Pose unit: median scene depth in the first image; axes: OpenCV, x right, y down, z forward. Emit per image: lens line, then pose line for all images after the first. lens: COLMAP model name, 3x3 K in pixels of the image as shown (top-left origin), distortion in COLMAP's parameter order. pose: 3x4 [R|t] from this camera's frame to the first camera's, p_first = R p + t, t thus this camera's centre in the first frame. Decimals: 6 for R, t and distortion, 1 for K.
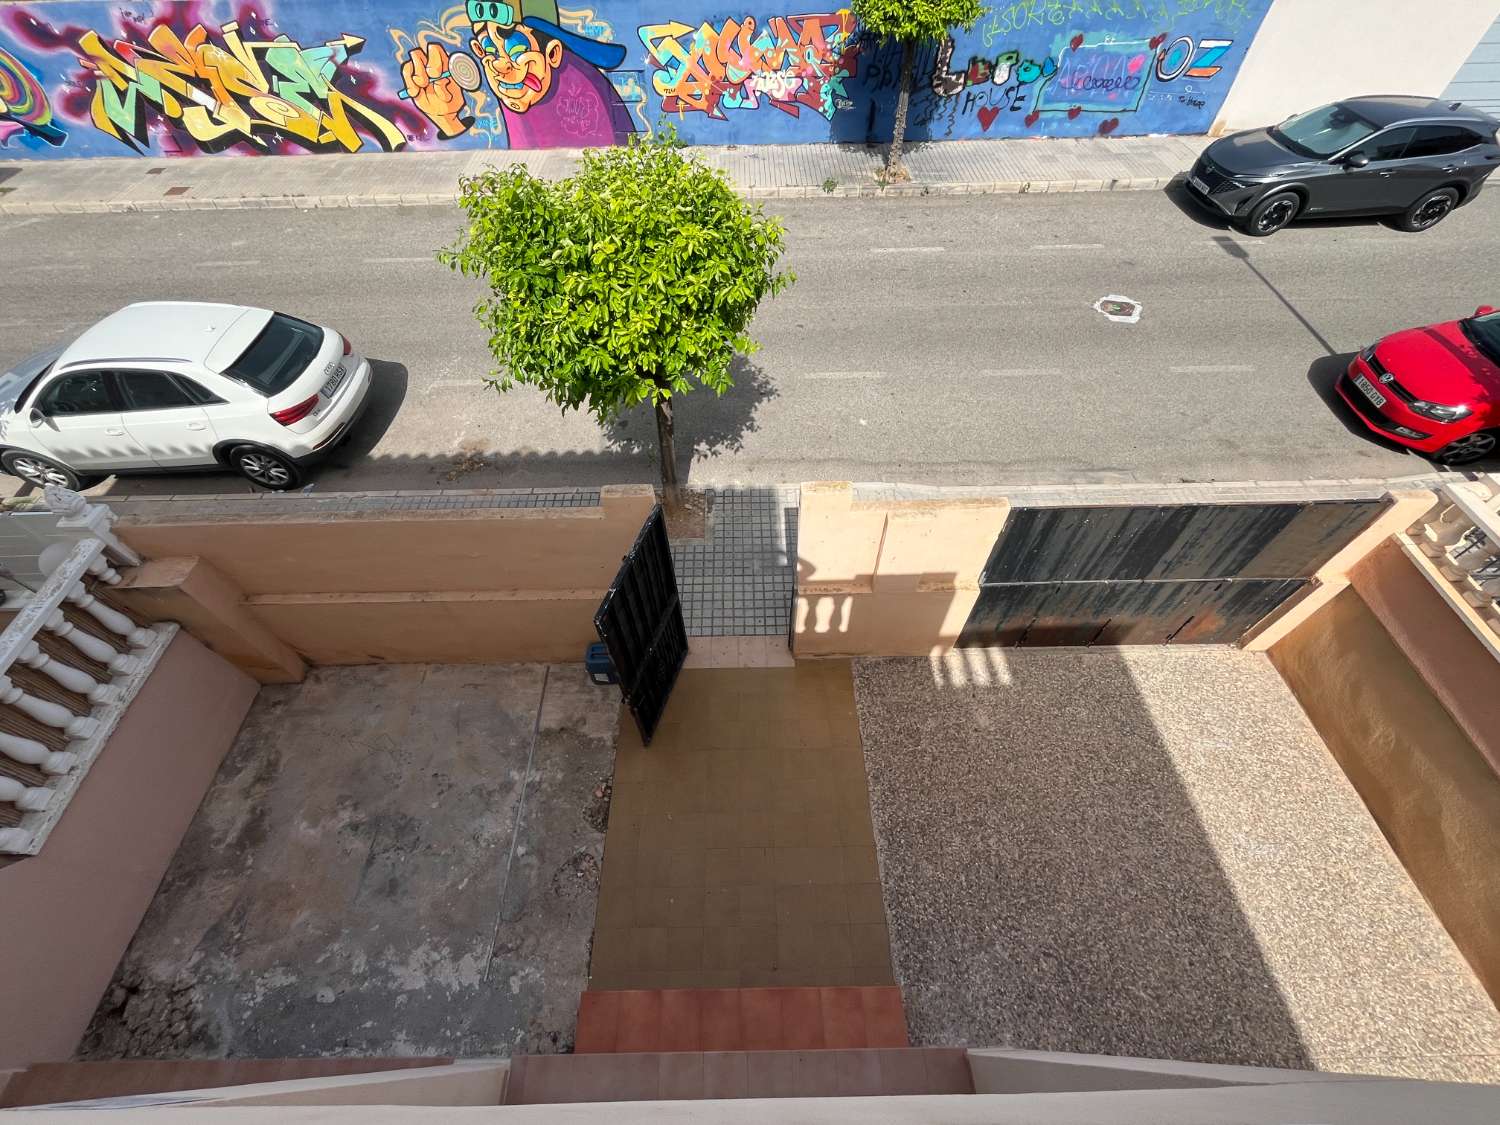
lens RADIAL K [[612.7, 0, 750.1], [0, 612.7, 551.1], [0, 0, 1]] dist [-0.005489, 0.000221]
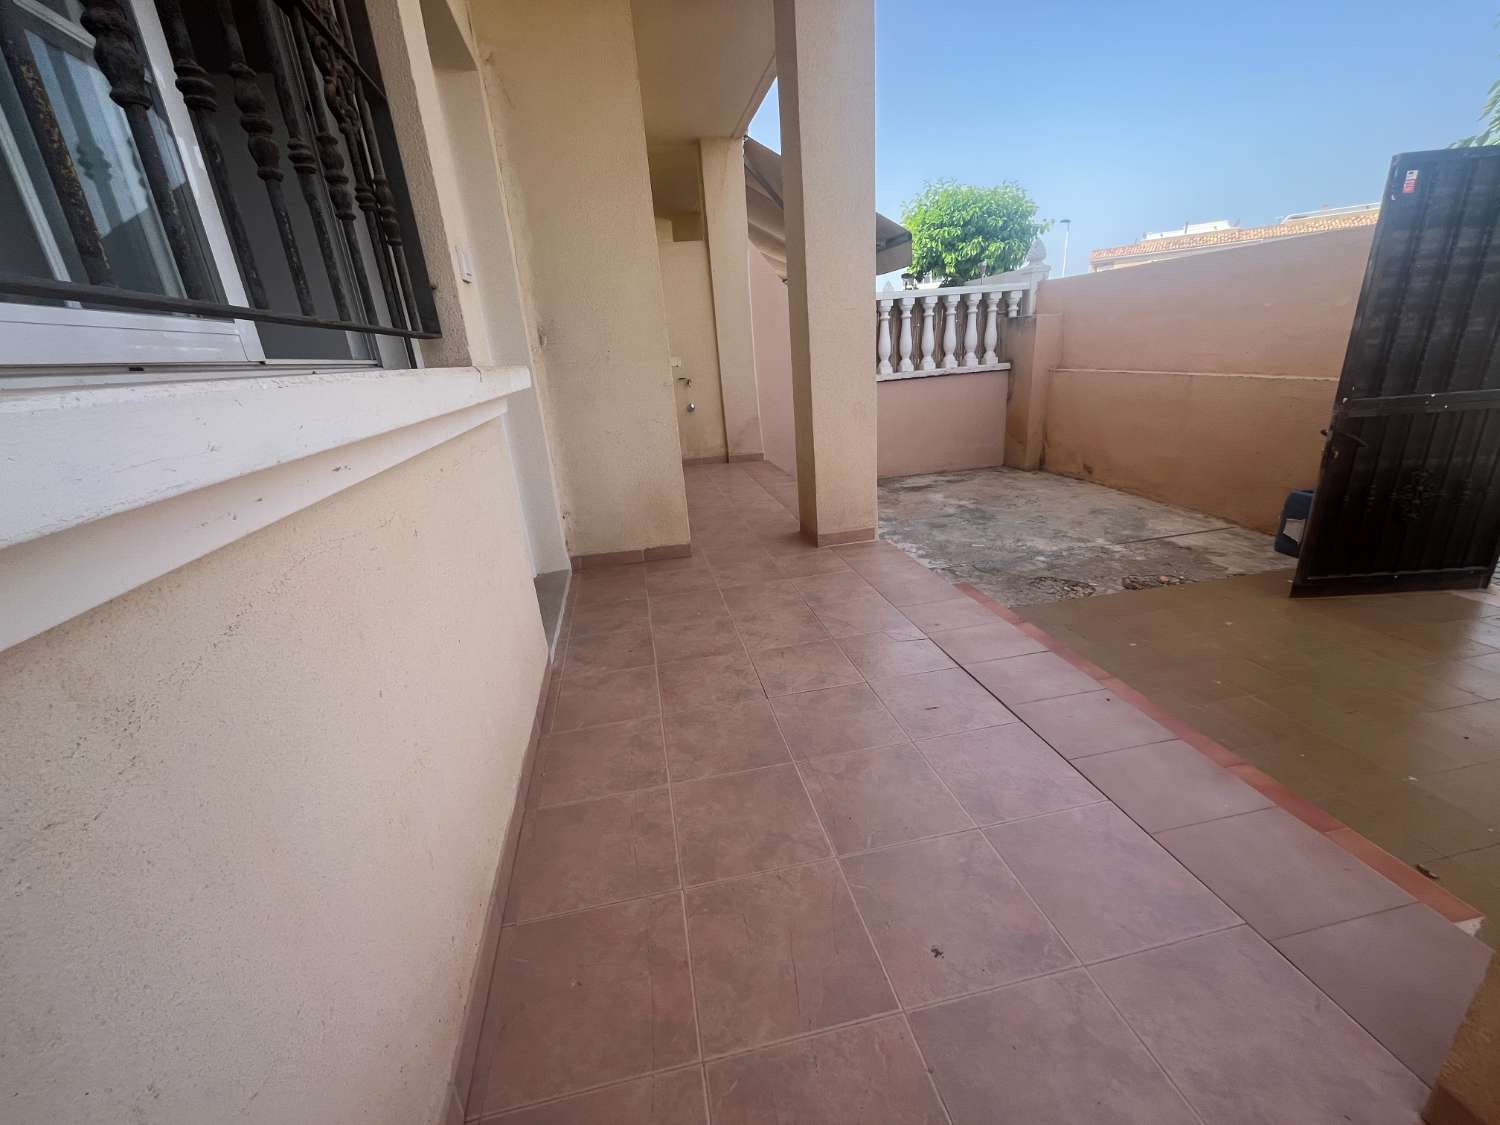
lens RADIAL K [[612.7, 0, 743.1], [0, 612.7, 565.8], [0, 0, 1]] dist [-0.005489, 0.000221]
pose [[0.172935, 0.333374, -0.926799, 0.357542], [-0.722835, 0.682131, 0.110489, 0.722427], [0.669032, 0.650815, 0.358938, 0.434162]]
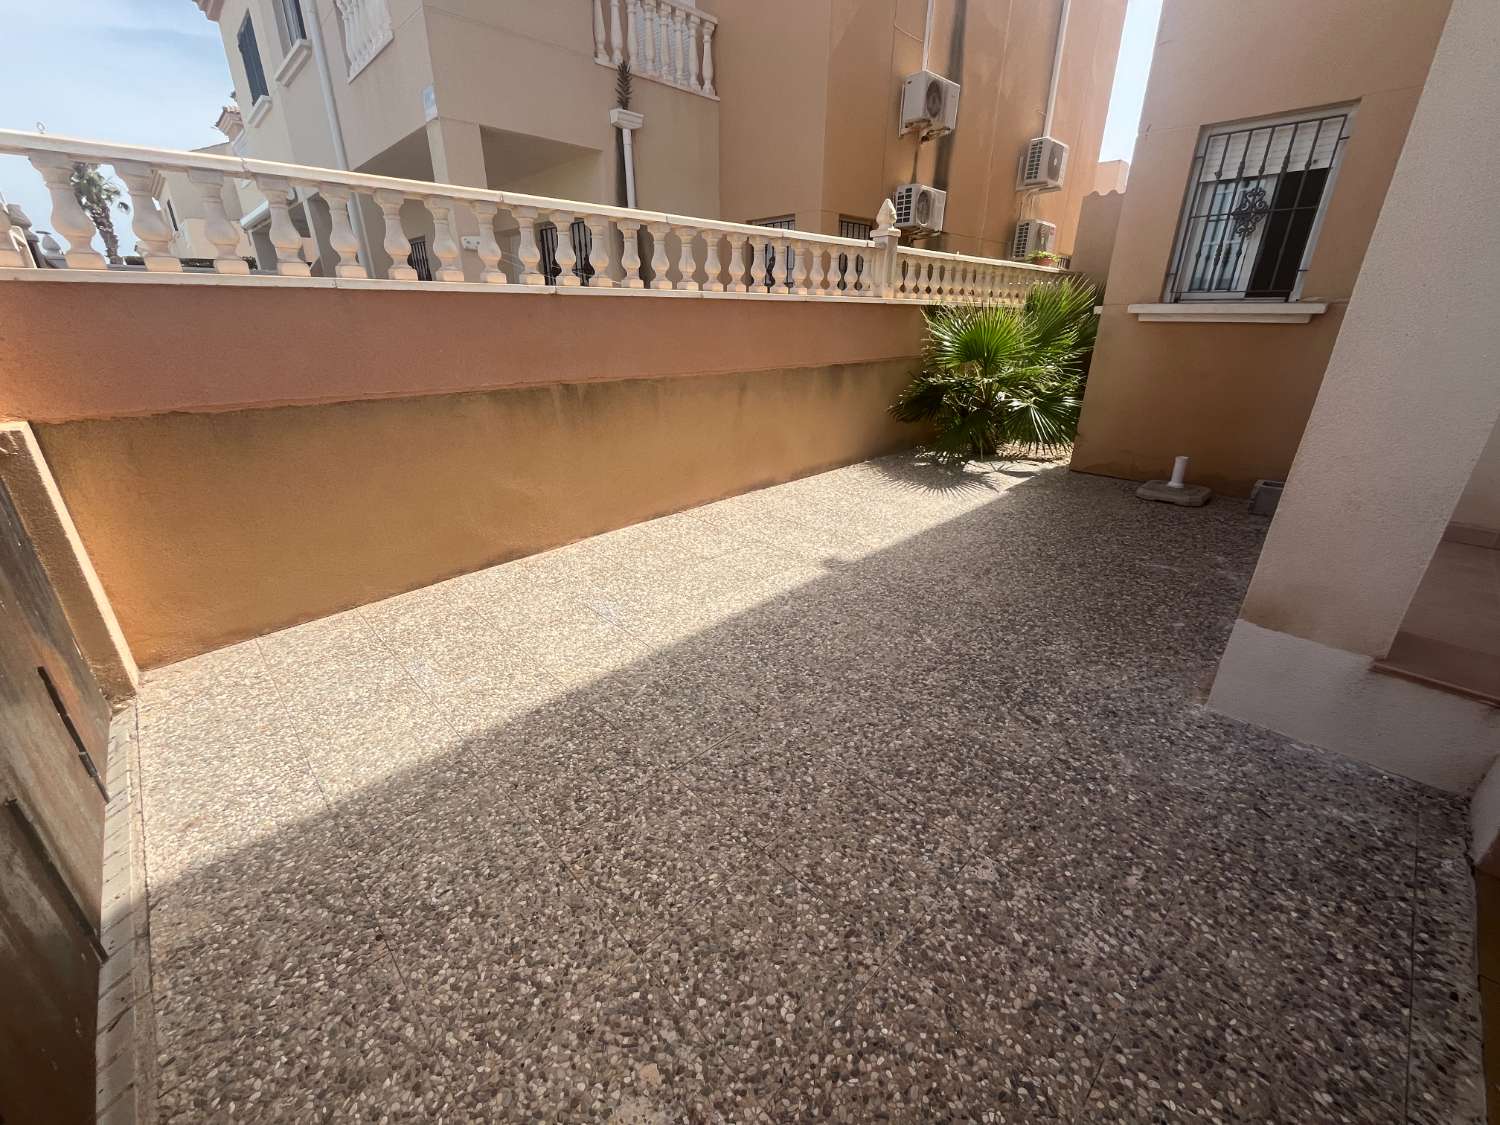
lens RADIAL K [[612.7, 0, 745.6], [0, 612.7, 561.0], [0, 0, 1]] dist [-0.005489, 0.000221]
pose [[-0.678318, -0.261176, 0.686784, 0.303056], [0.580738, 0.382058, 0.718871, 0.081934], [-0.450143, 0.886464, -0.107482, 0.964285]]
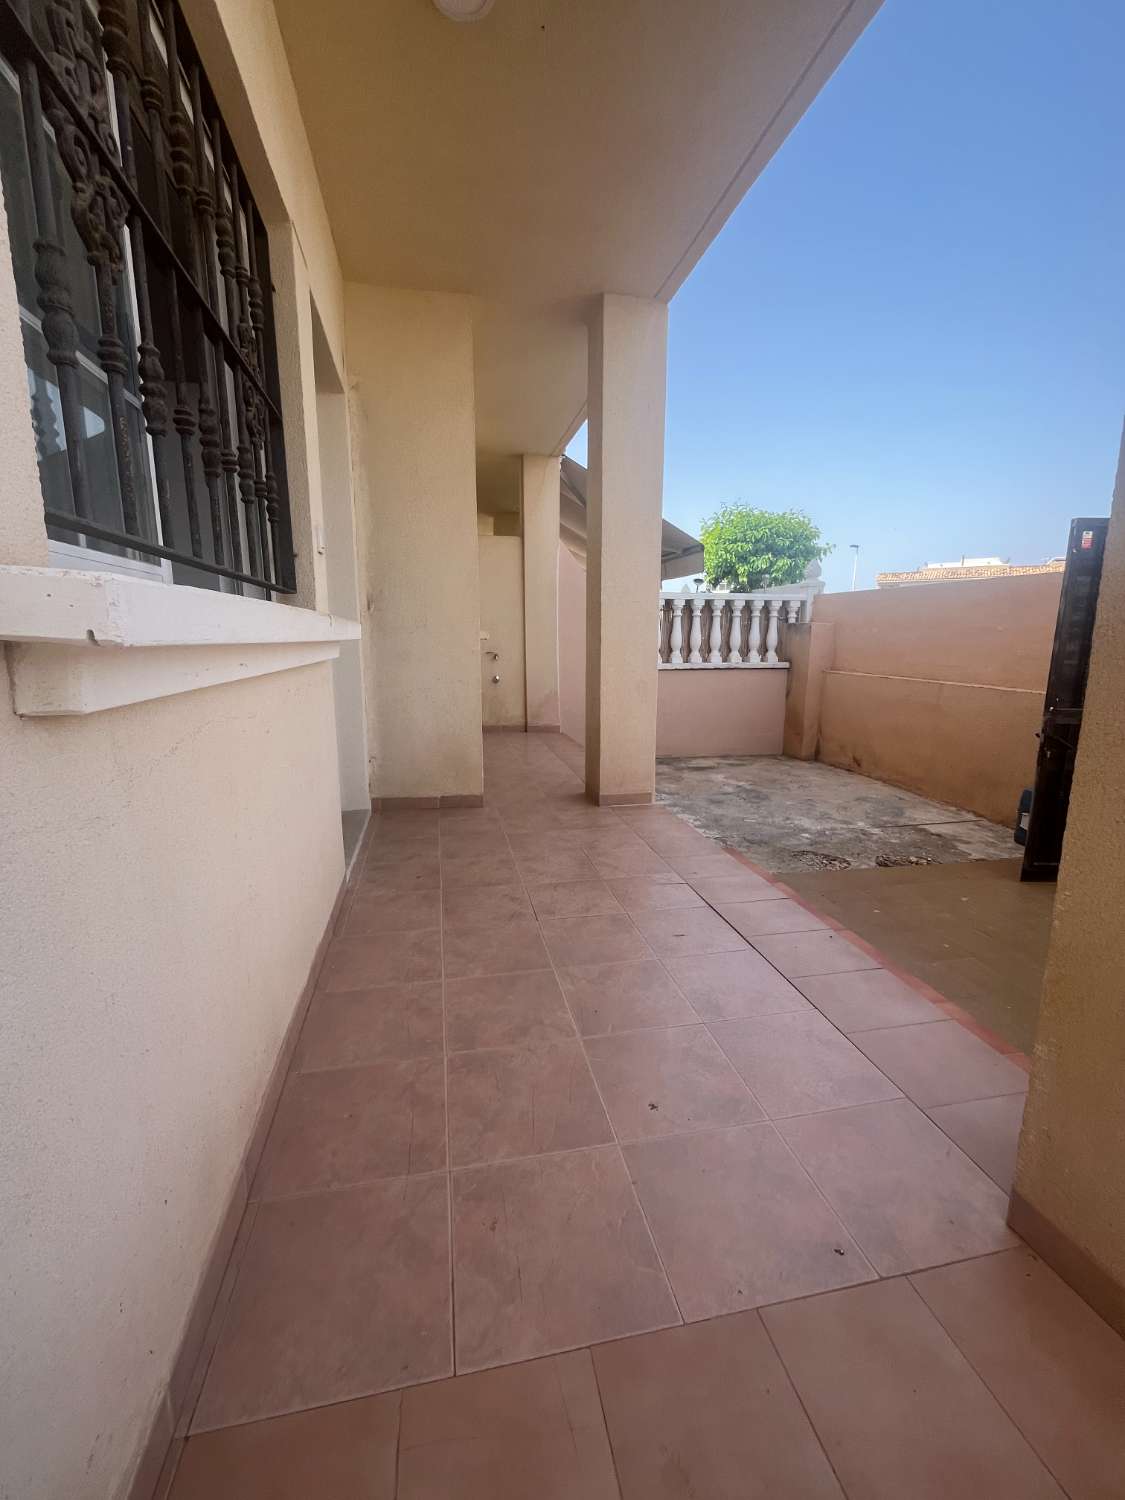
lens RADIAL K [[612.7, 0, 560.9], [0, 612.7, 750.0], [0, 0, 1]] dist [-0.005489, 0.000221]
pose [[0.184360, 0.198651, -0.962574, 0.434777], [-0.771692, 0.635779, -0.016592, 0.728680], [0.608689, 0.745870, 0.270510, 0.439736]]
